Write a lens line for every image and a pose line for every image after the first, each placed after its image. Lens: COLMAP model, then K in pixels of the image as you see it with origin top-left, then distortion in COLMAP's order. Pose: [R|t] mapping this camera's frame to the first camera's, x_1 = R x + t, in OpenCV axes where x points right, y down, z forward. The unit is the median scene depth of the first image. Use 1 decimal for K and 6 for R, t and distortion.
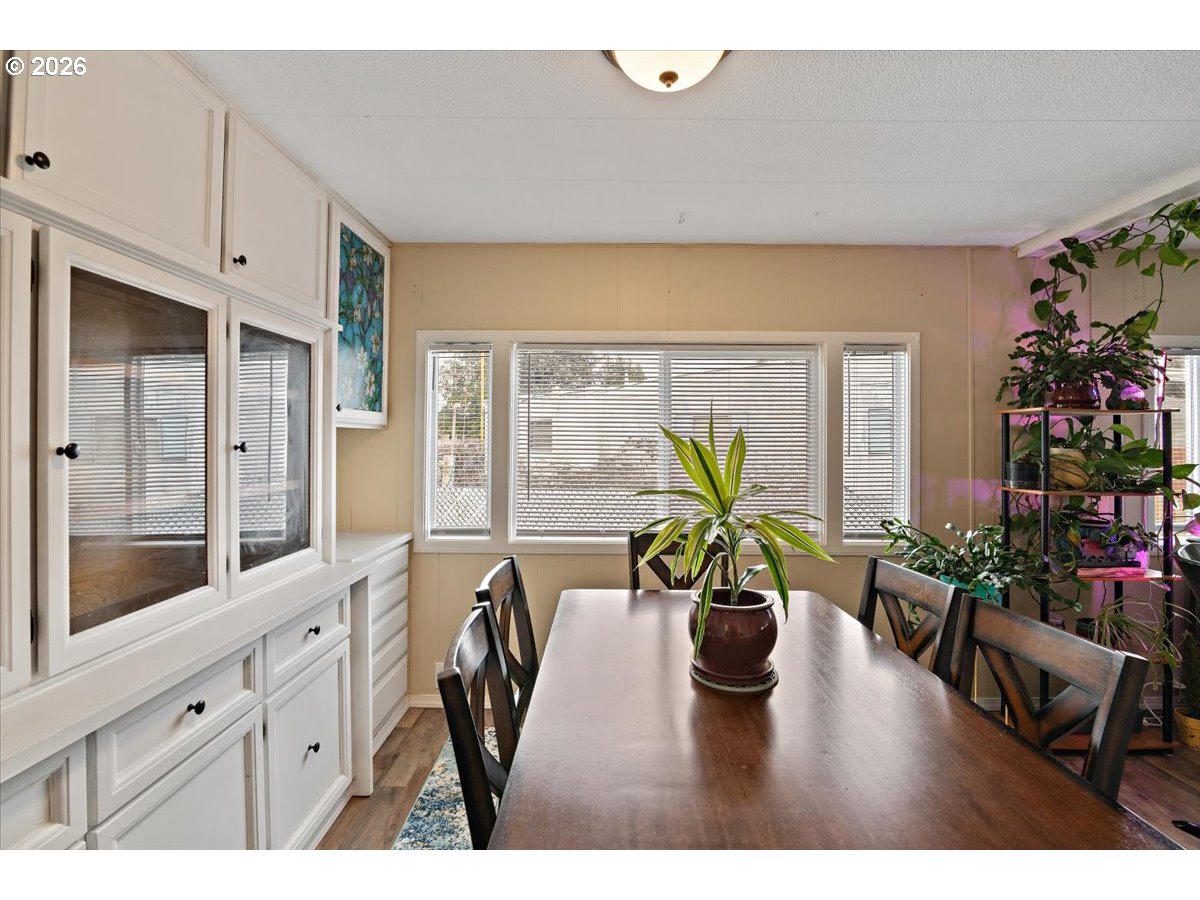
lens RADIAL K [[553.9, 0, 595.3], [0, 553.9, 438.3], [0, 0, 1]] dist [-0.019371, 0.000325]
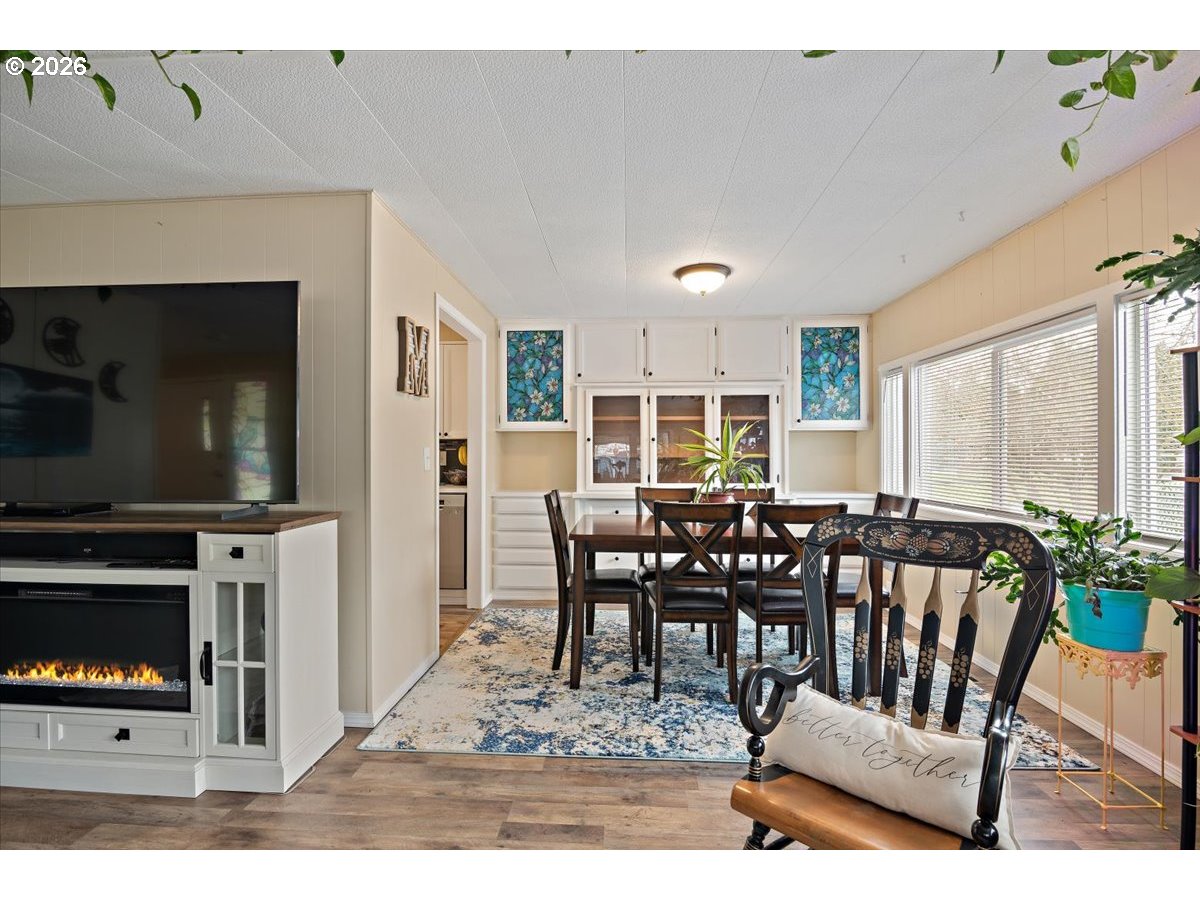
lens RADIAL K [[553.9, 0, 594.7], [0, 553.9, 451.1], [0, 0, 1]] dist [-0.019371, 0.000325]
pose [[-0.044555, -0.014083, -0.998908, 1.403344], [0.002975, 0.999894, -0.014229, 0.072264], [0.999003, -0.003606, -0.044508, 0.298585]]
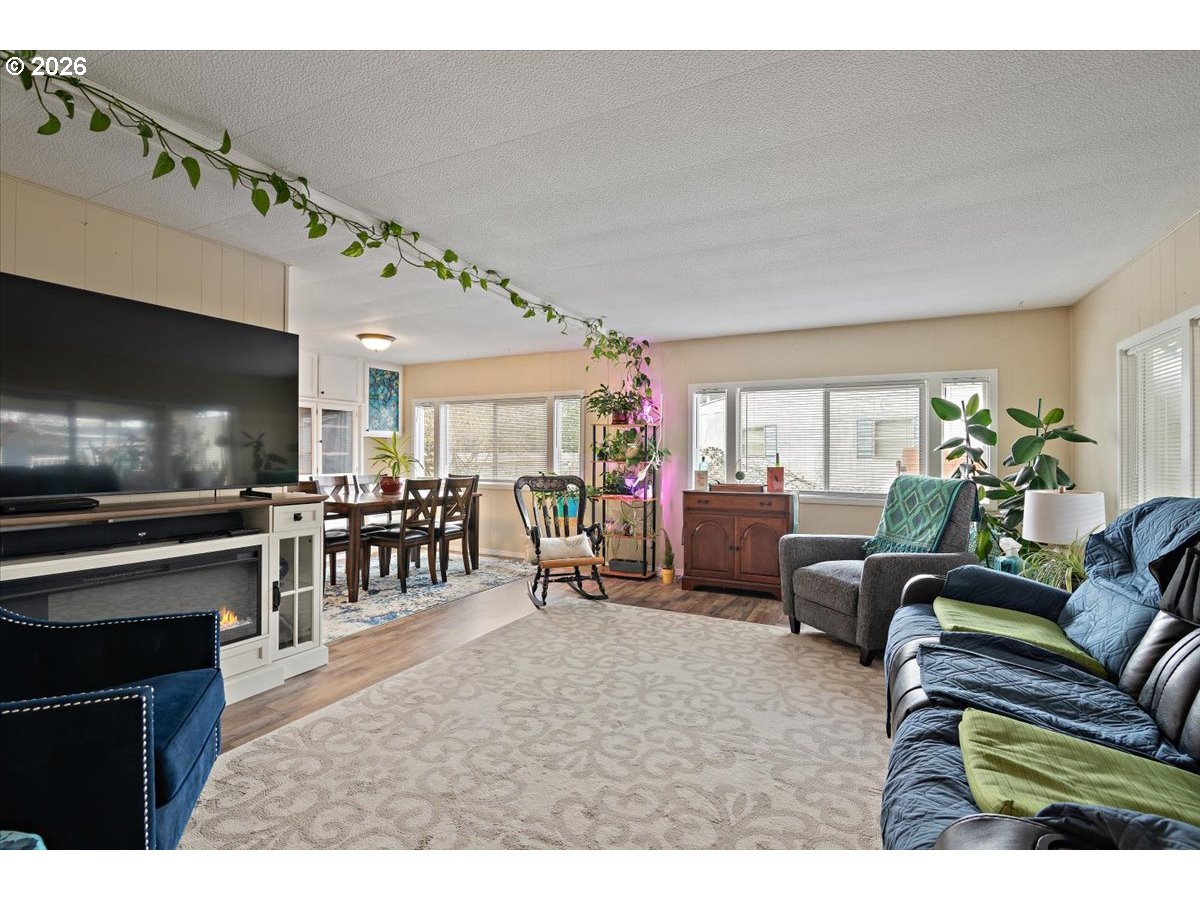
lens RADIAL K [[553.9, 0, 590.8], [0, 553.9, 451.7], [0, 0, 1]] dist [-0.019371, 0.000325]
pose [[0.890779, -0.007097, -0.454380, 1.742377], [0.005545, 0.999973, -0.004747, 0.071612], [0.454402, 0.001709, 0.890795, -0.992249]]
